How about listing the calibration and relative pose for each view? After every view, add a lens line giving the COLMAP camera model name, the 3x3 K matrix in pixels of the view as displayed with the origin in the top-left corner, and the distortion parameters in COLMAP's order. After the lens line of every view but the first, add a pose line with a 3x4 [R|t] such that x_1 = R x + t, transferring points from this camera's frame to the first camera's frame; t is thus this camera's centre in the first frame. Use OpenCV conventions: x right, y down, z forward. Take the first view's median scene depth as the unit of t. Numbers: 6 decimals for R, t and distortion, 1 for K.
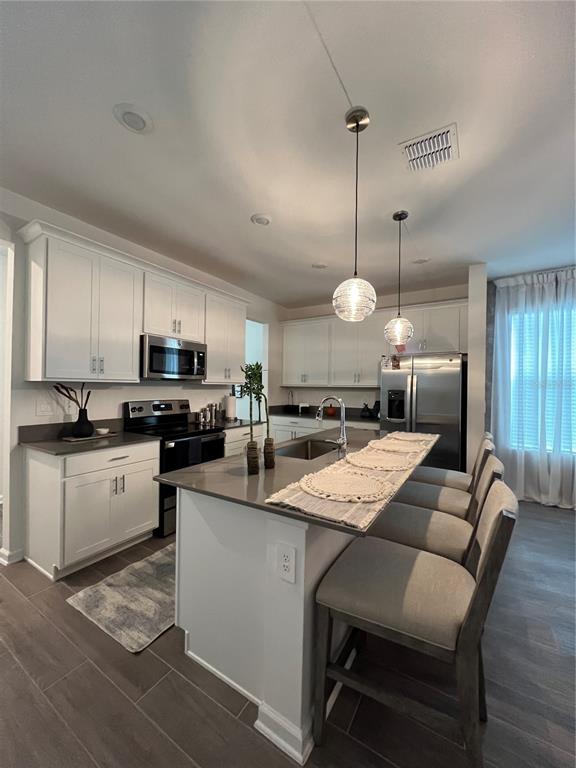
lens RADIAL K [[306.4, 0, 285.1], [0, 306.4, 386.5], [0, 0, 1]] dist [-0.001583, 0.000845]
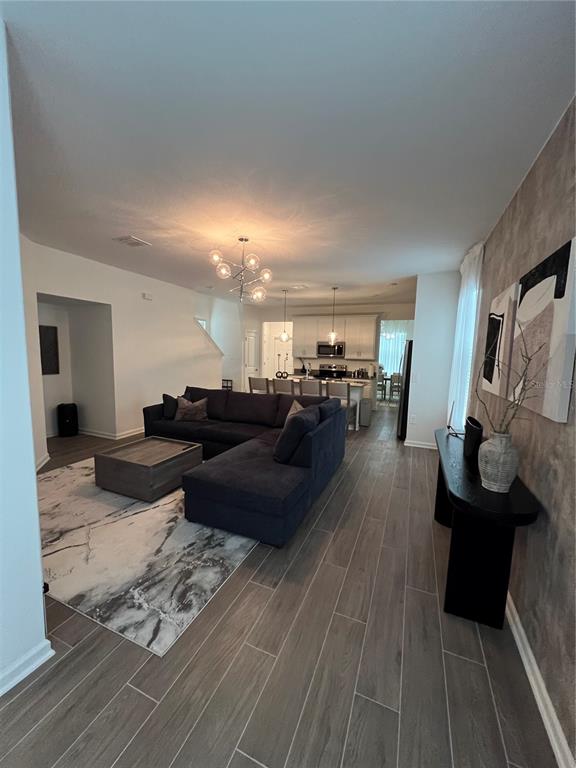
lens RADIAL K [[306.4, 0, 286.9], [0, 306.4, 386.2], [0, 0, 1]] dist [-0.001583, 0.000845]
pose [[0.158730, 0.104197, -0.981808, 2.093319], [-0.022749, 0.994538, 0.101871, -0.029956], [0.987060, 0.006165, 0.160234, 0.208540]]
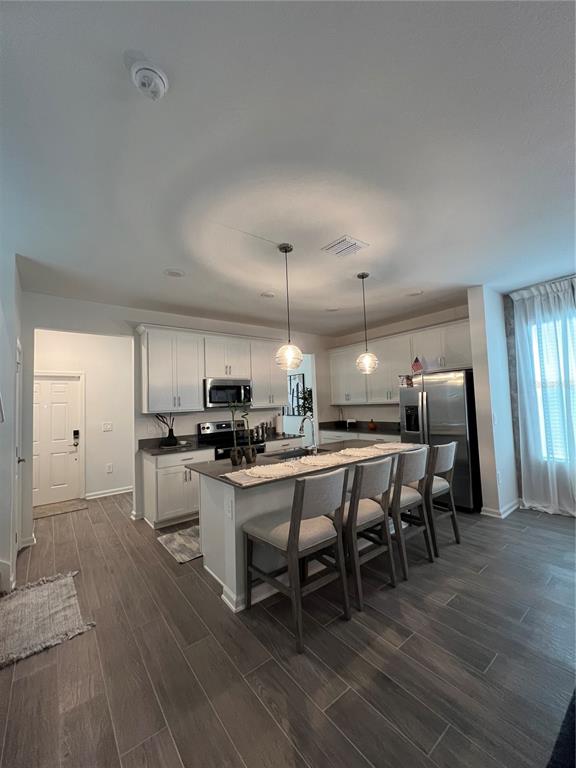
lens RADIAL K [[306.4, 0, 284.4], [0, 306.4, 386.0], [0, 0, 1]] dist [-0.001583, 0.000845]
pose [[0.937005, -0.068419, -0.342549, 0.371106], [0.050708, 0.996885, -0.060405, -0.019175], [0.345615, 0.039230, 0.937556, -0.253692]]
